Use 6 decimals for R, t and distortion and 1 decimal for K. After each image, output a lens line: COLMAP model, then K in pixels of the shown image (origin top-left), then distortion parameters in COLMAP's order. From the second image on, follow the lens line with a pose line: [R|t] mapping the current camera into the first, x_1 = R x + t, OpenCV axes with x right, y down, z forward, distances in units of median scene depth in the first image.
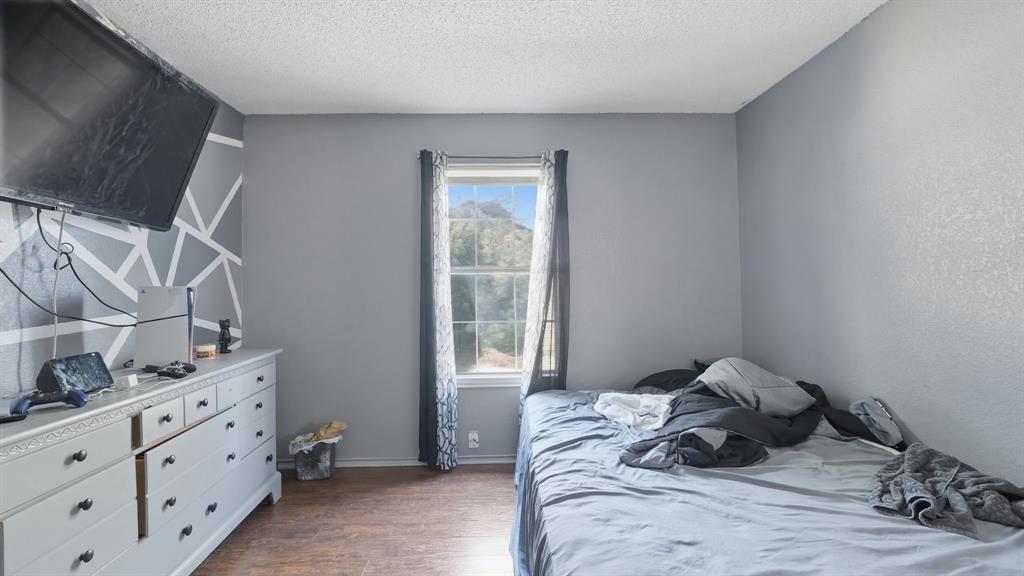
lens RADIAL K [[444.5, 0, 486.8], [0, 444.5, 278.1], [0, 0, 1]] dist [-0.009549, -0.000063]
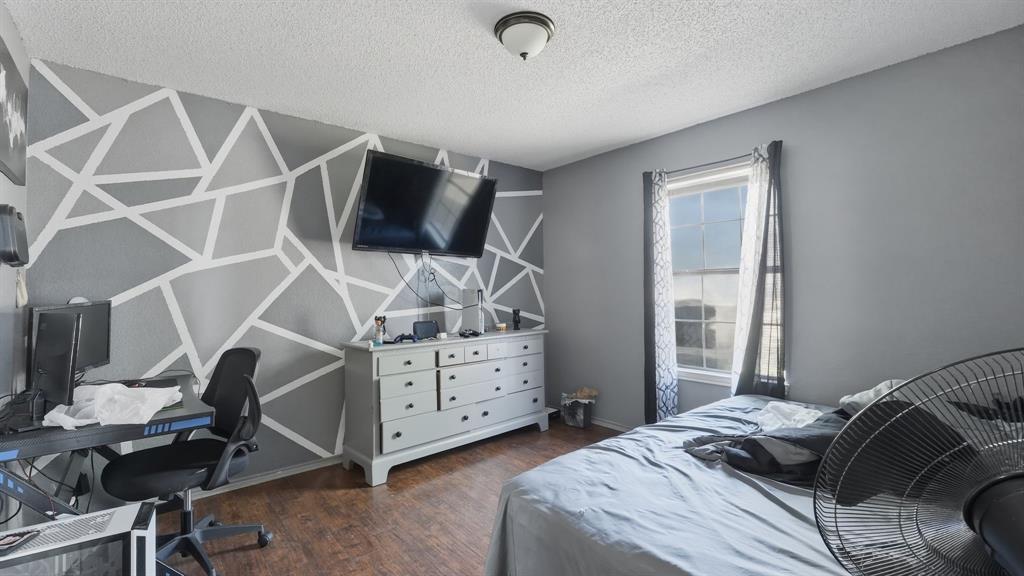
lens RADIAL K [[430.4, 0, 503.2], [0, 430.4, 286.9], [0, 0, 1]] dist [-0.003261, 0.000445]
pose [[0.627093, -0.002860, -0.778939, 0.585887], [0.021139, 0.999687, 0.013347, -0.008492], [0.778657, -0.024836, 0.626958, -0.014874]]
